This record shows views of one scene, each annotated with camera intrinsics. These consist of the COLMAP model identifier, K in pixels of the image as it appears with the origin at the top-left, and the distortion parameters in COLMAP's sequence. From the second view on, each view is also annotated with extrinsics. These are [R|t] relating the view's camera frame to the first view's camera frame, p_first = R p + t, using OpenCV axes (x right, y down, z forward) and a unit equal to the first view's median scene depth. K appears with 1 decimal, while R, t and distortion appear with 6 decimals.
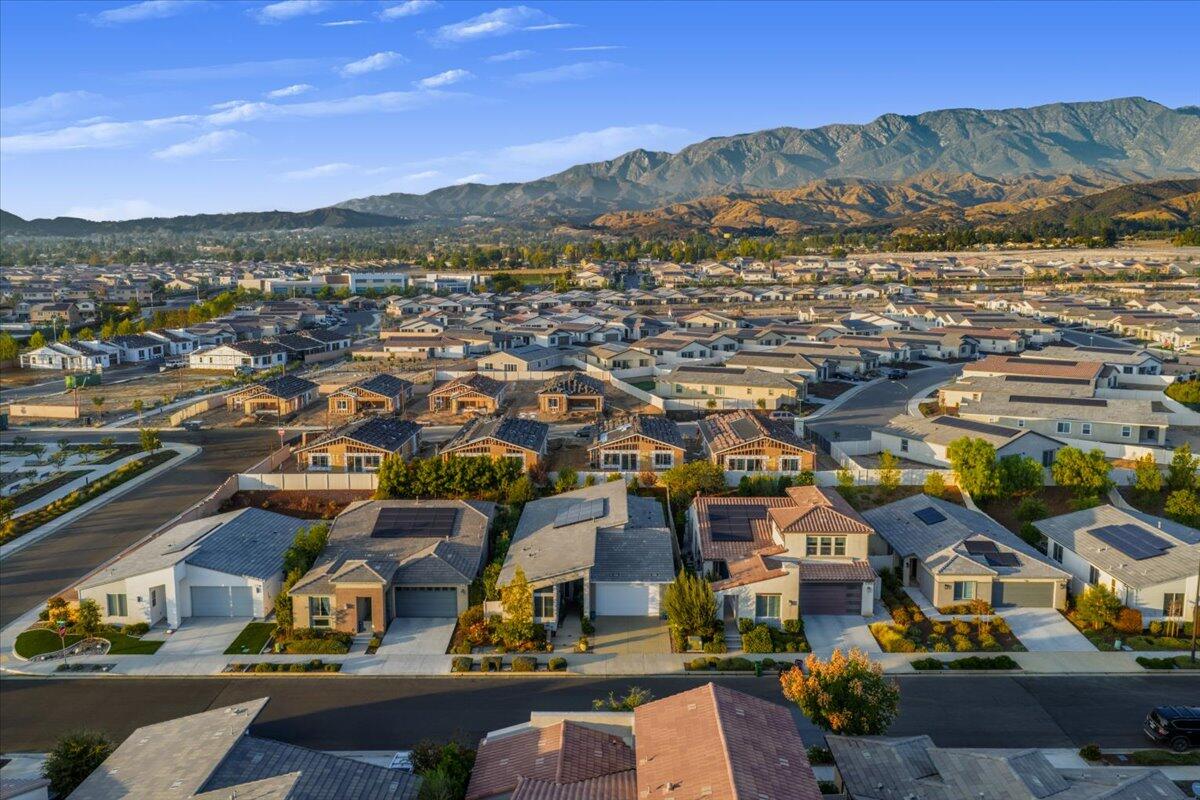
lens RADIAL K [[988.4, 0, 598.8], [0, 988.4, 400.8], [0, 0, 1]] dist [0.023738, -0.039046]
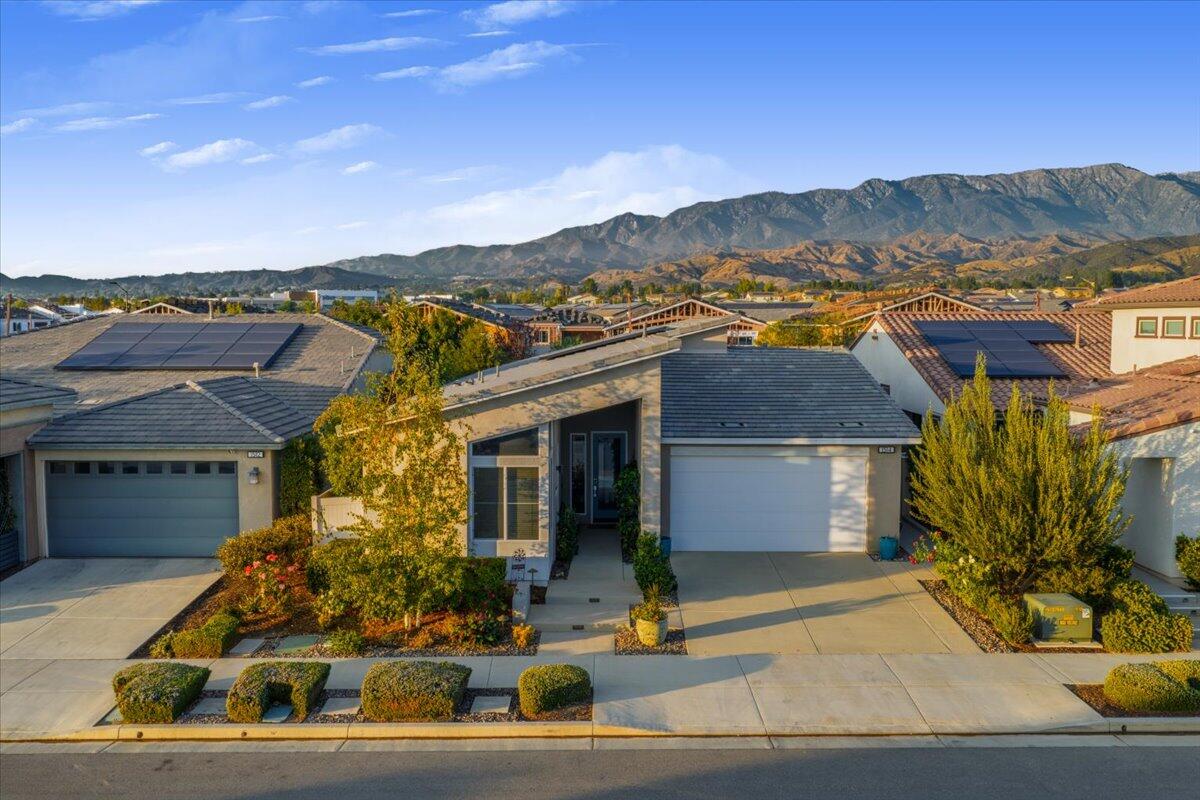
lens RADIAL K [[988.4, 0, 600.0], [0, 988.4, 395.8], [0, 0, 1]] dist [0.023738, -0.039046]
pose [[0.999920, 0.001529, 0.012551, -0.019922], [-0.000673, 0.997690, -0.067933, 0.125558], [-0.012626, 0.067919, 0.997611, 0.449410]]
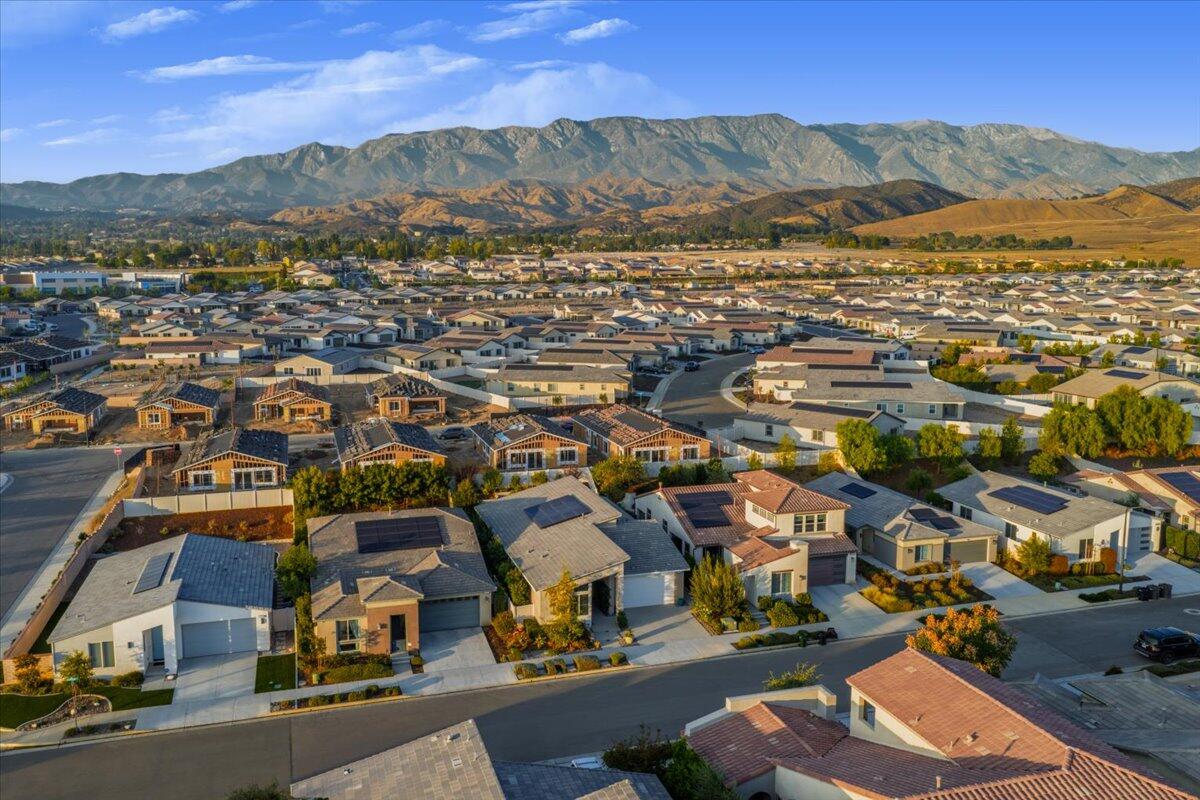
lens RADIAL K [[988.4, 0, 598.1], [0, 988.4, 405.4], [0, 0, 1]] dist [0.023738, -0.039046]
pose [[0.951079, -0.042061, 0.306071, -0.214486], [0.040232, 0.999115, 0.012285, -0.003474], [-0.306317, 0.000630, 0.951929, 0.025995]]
